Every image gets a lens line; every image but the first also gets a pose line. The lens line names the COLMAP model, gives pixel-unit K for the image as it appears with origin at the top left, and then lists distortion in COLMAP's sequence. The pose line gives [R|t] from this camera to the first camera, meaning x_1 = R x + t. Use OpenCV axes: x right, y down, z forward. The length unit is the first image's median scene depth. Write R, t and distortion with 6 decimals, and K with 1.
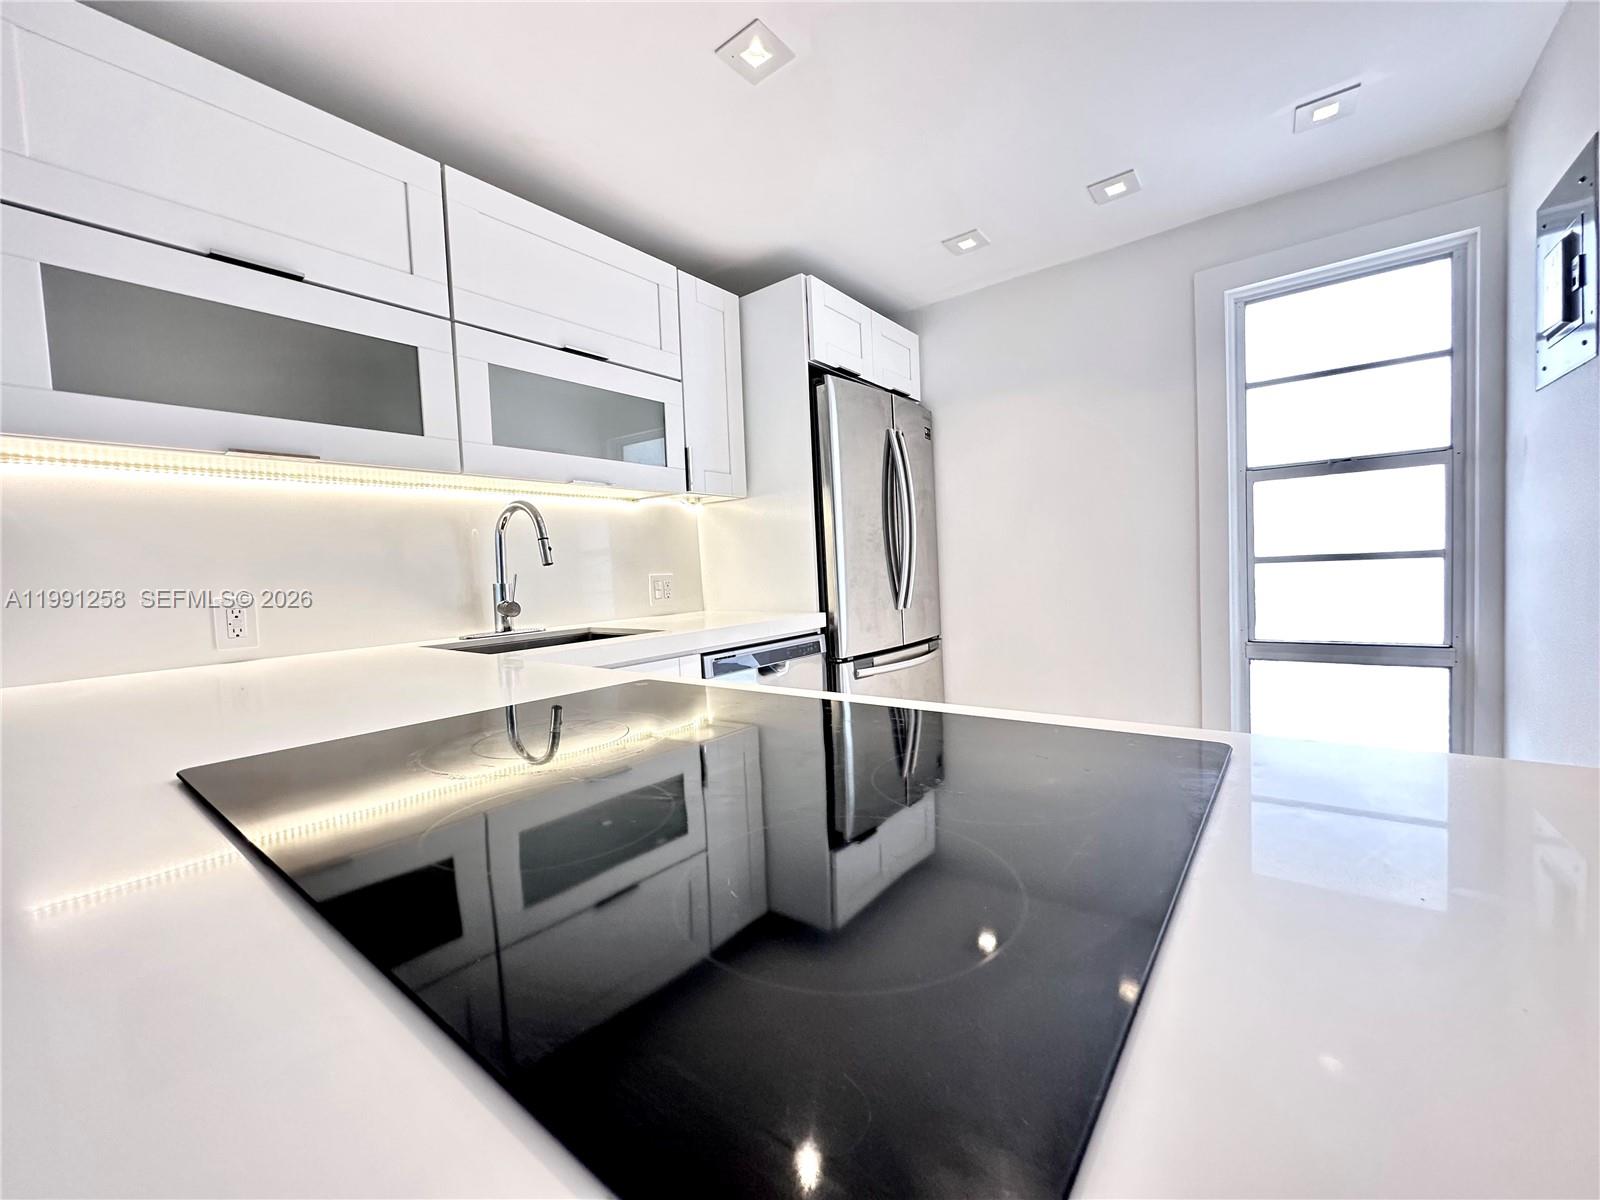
lens RADIAL K [[627.3, 0, 800.0], [0, 627.3, 600.0], [0, 0, 1]] dist [-0.019029, -0.000008]
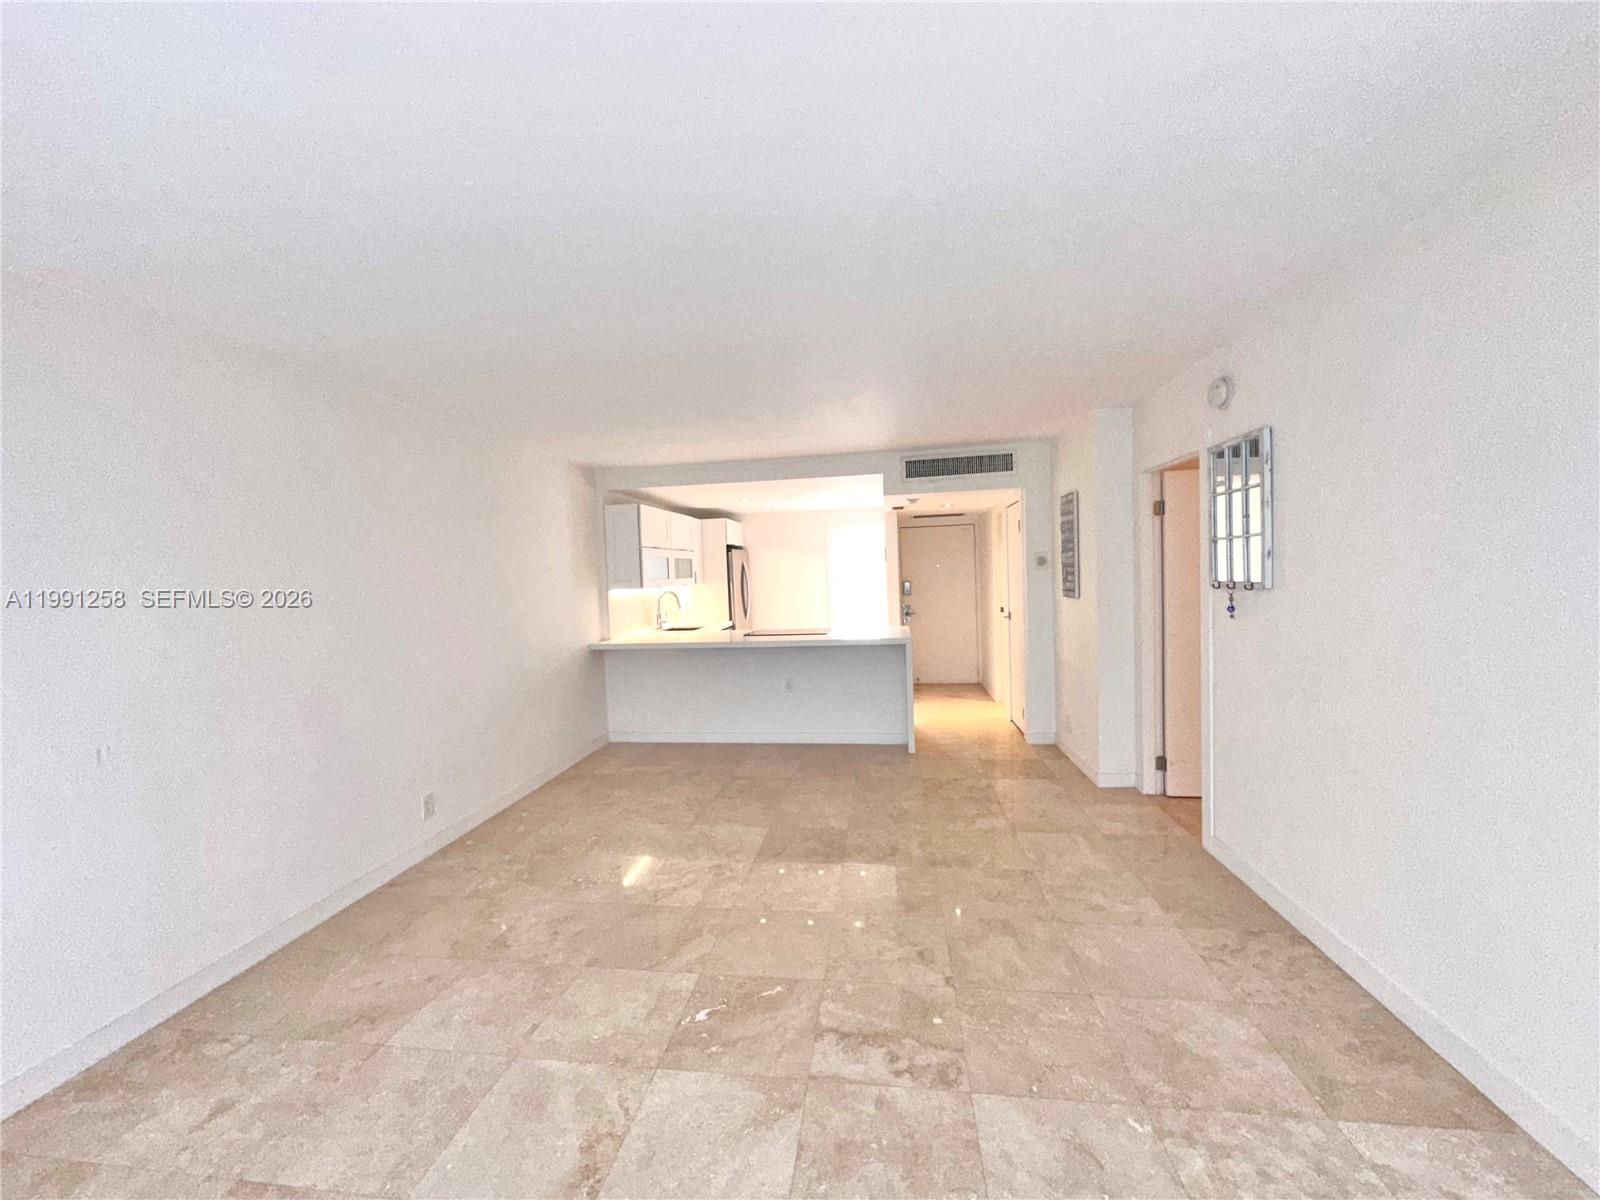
lens RADIAL K [[627.3, 0, 800.0], [0, 627.3, 600.0], [0, 0, 1]] dist [-0.019029, -0.000008]
pose [[0.859764, -0.005522, 0.510661, -1.329866], [0.020987, 0.999479, -0.024525, -0.001890], [-0.510260, 0.031803, 0.859432, -2.001550]]
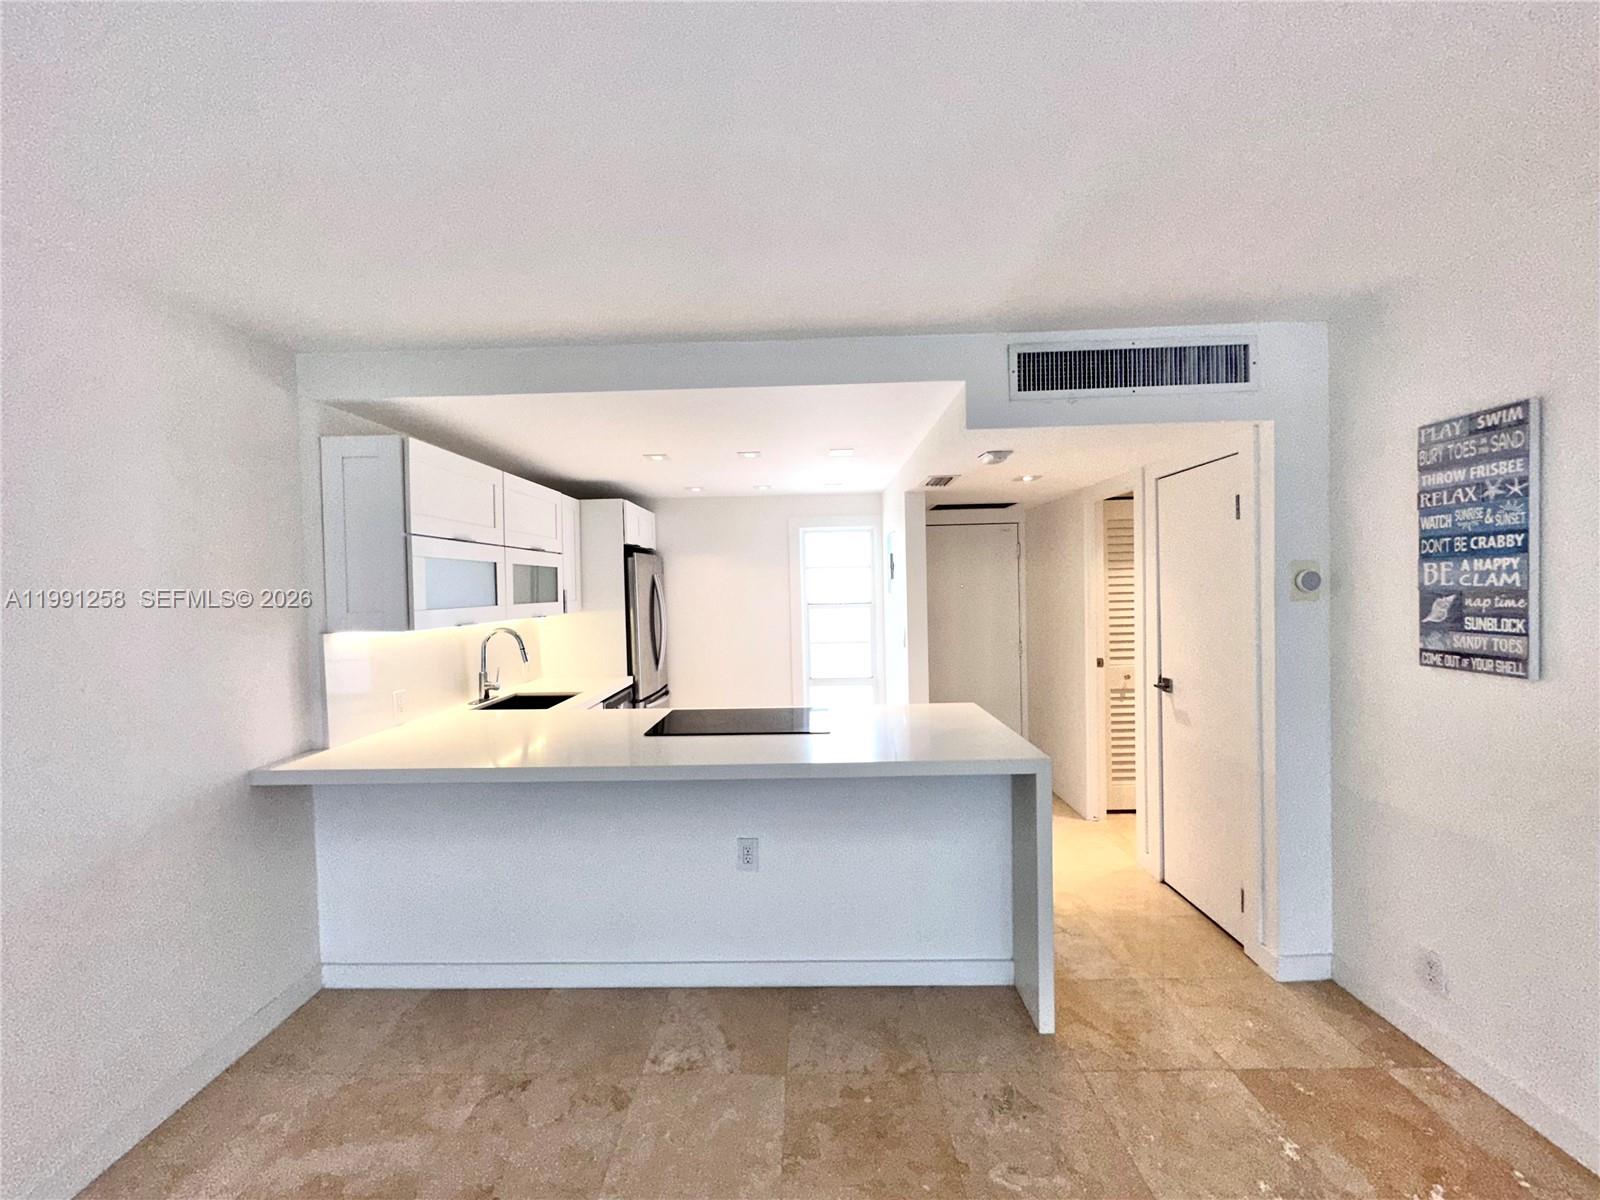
lens RADIAL K [[627.3, 0, 800.0], [0, 627.3, 600.0], [0, 0, 1]] dist [-0.019029, -0.000008]
pose [[0.790726, 0.015148, 0.611983, -0.723970], [0.017051, 0.998761, -0.046753, -0.113463], [-0.611933, 0.047404, 0.789488, -0.818498]]
